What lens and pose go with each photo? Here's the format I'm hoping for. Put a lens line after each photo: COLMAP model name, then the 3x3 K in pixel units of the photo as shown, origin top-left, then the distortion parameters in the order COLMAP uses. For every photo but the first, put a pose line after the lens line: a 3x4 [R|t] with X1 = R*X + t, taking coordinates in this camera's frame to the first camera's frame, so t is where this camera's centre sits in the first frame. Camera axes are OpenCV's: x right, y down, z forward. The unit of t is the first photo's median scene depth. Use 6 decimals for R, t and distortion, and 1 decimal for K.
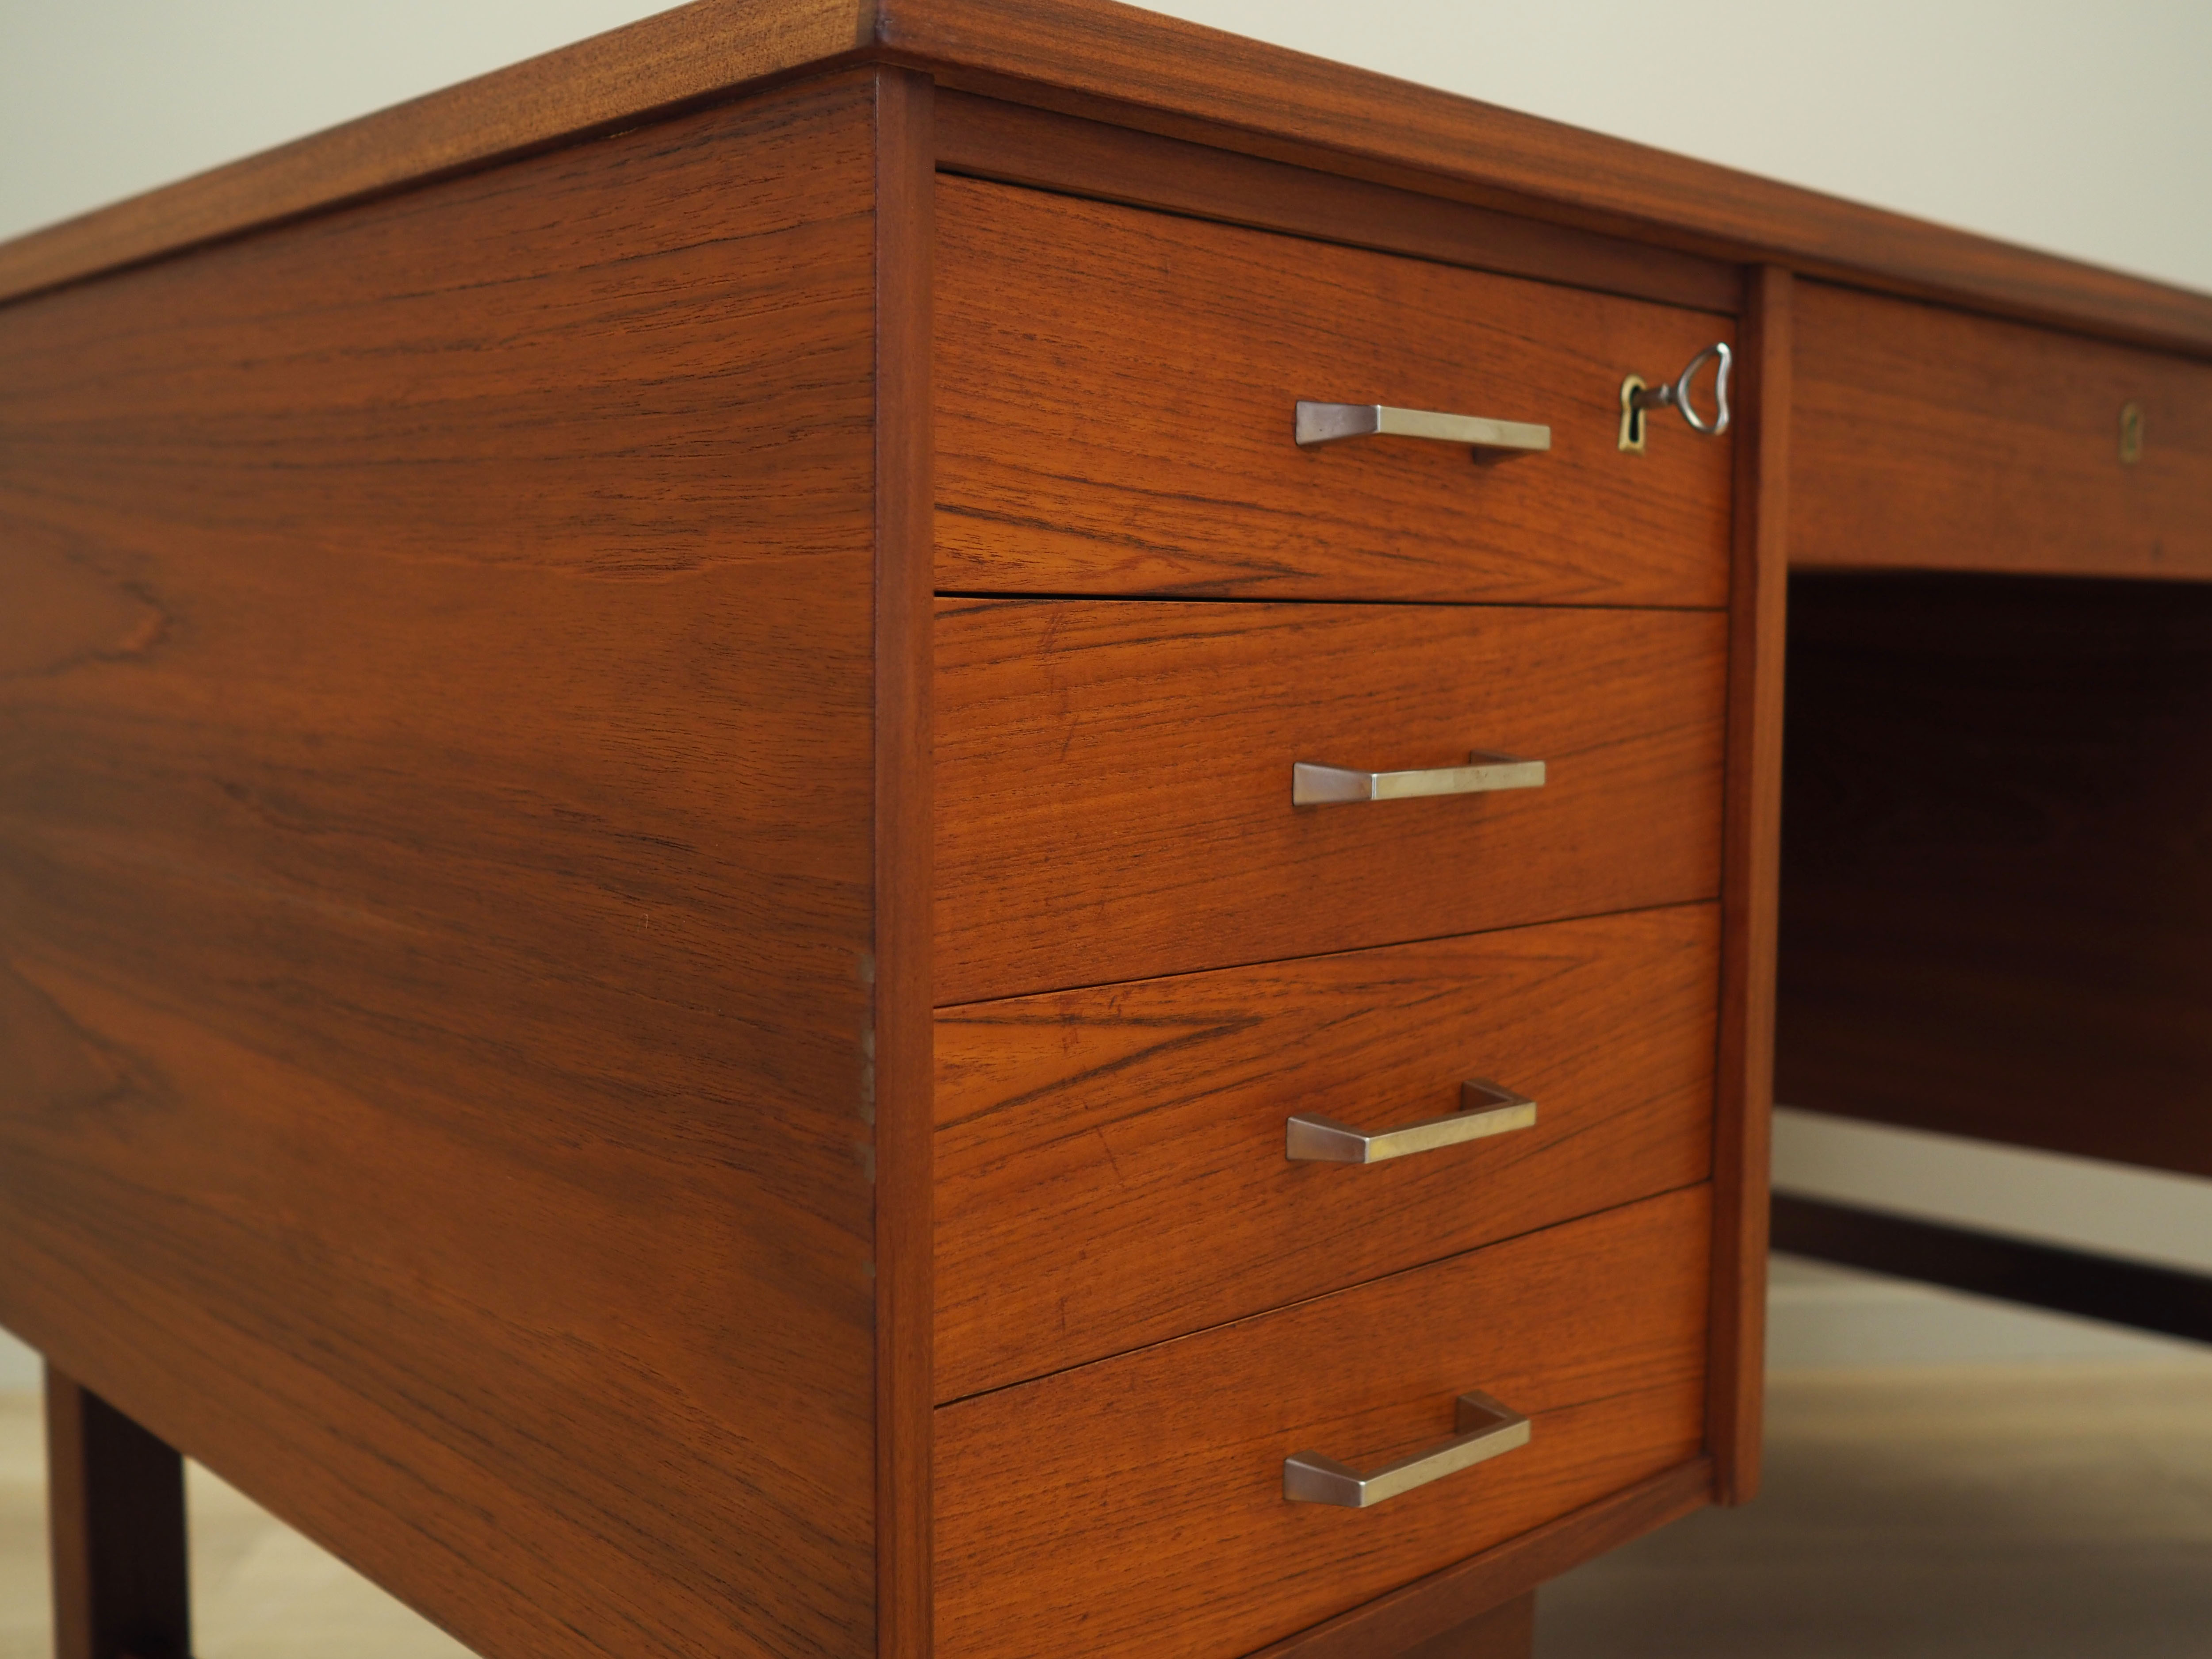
lens RADIAL K [[2305.7, 0, 1160.6], [0, 2305.7, 822.7], [0, 0, 1]] dist [-0.018336, -0.011318]
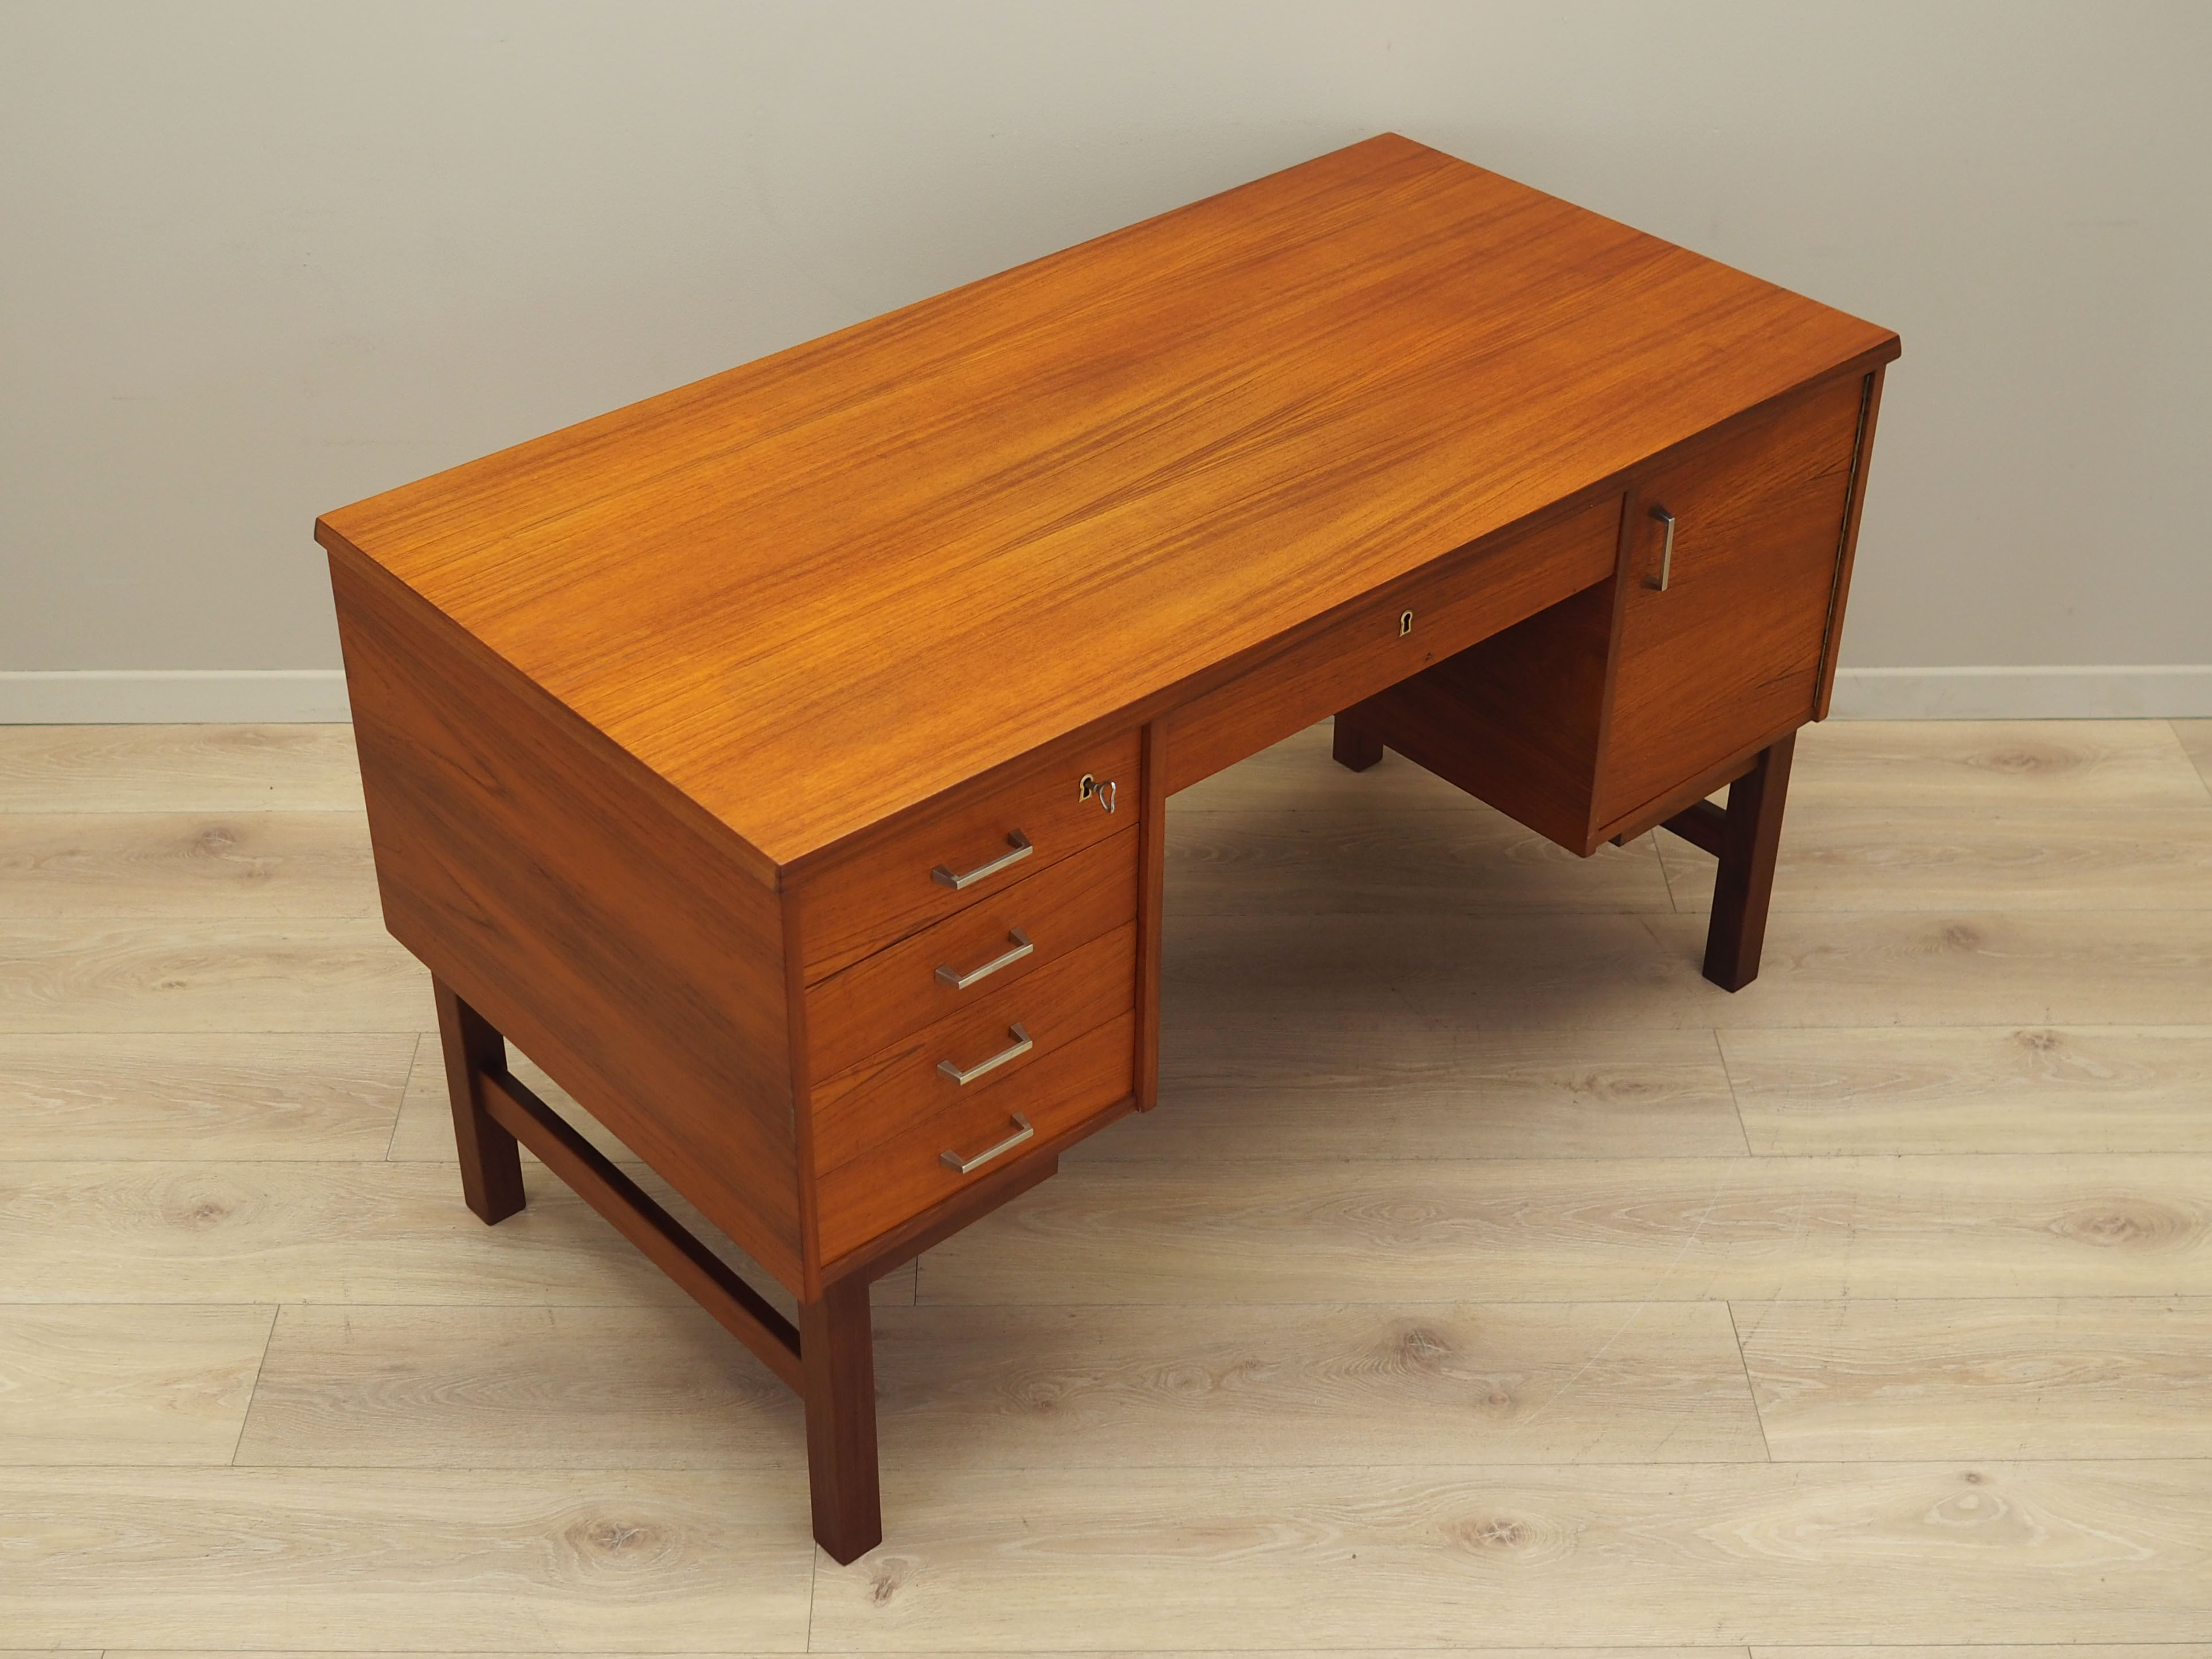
lens RADIAL K [[3011.4, 0, 1106.1], [0, 3011.4, 759.4], [0, 0, 1]] dist [-0.036031, 0.024634]
pose [[0.998494, 0.034090, -0.042985, 0.423109], [-0.009246, 0.876875, 0.480630, -2.066462], [0.054077, -0.479509, 0.875869, -2.173062]]
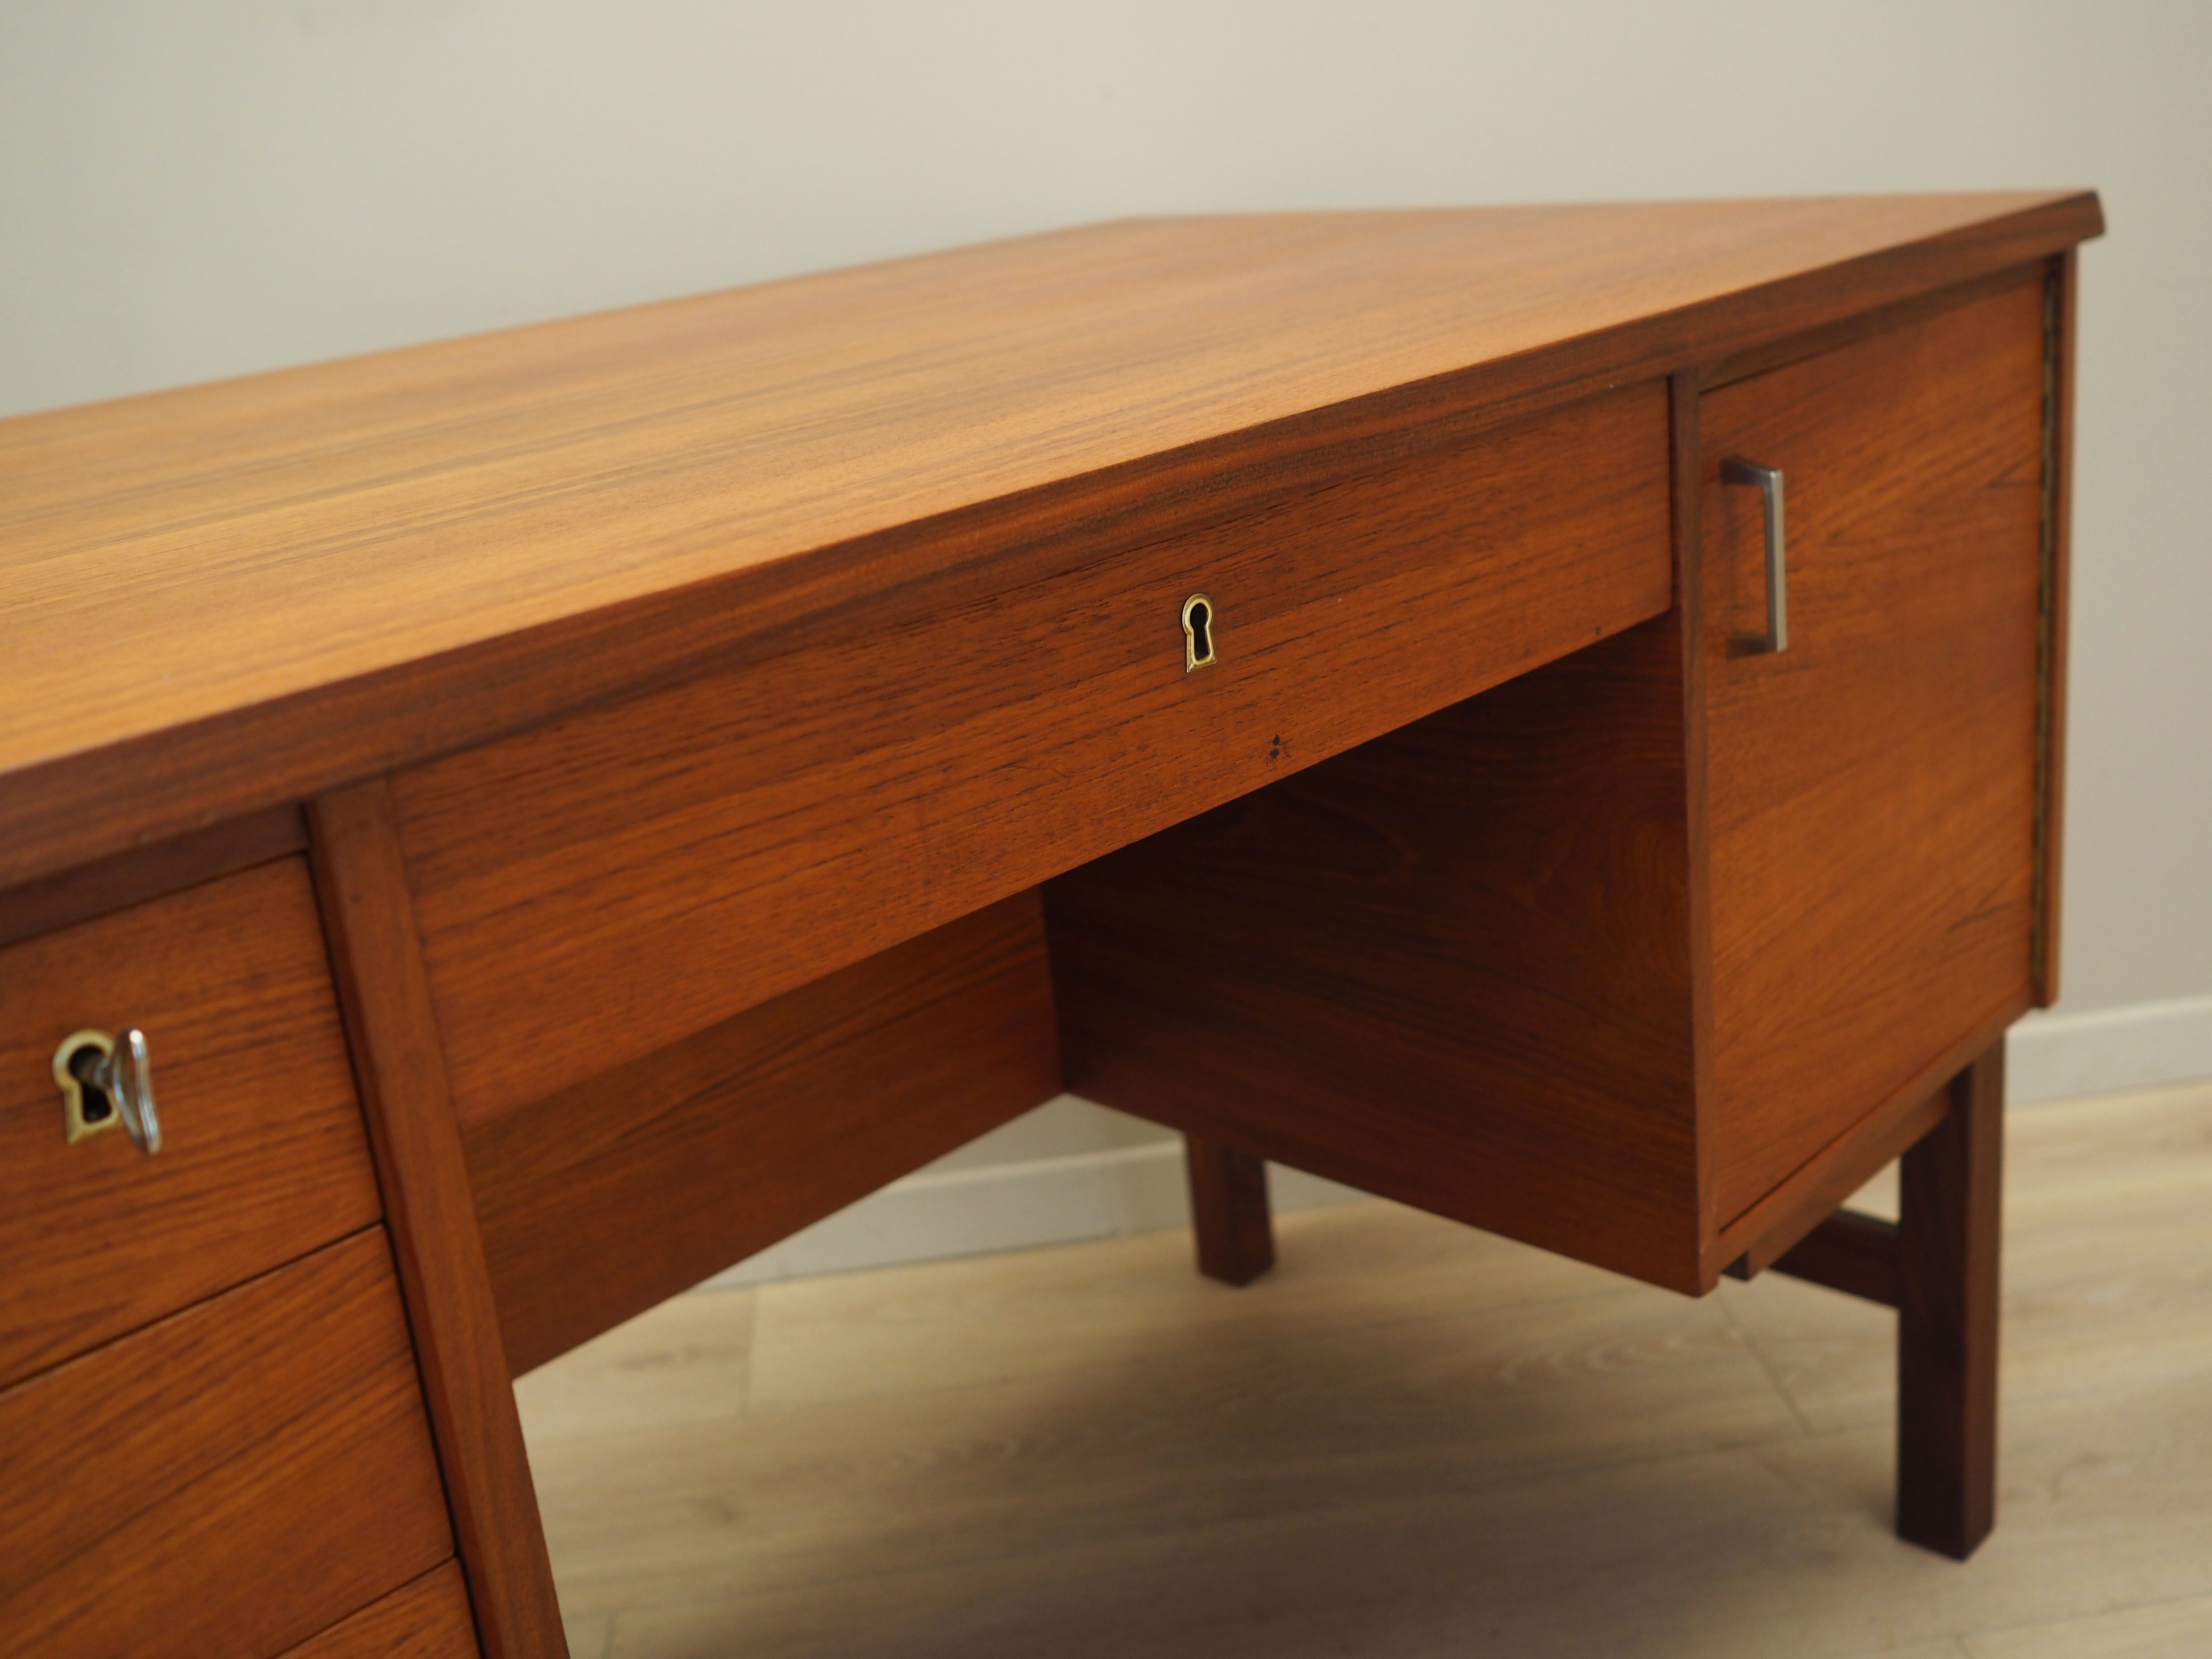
lens RADIAL K [[2305.4, 0, 1160.6], [0, 2305.4, 822.7], [0, 0, 1]] dist [-0.018336, -0.011318]
pose [[0.994177, -0.107665, 0.004566, 0.614305], [0.103735, 0.967642, 0.230018, -0.437681], [-0.029183, -0.228205, 0.973176, 0.375236]]
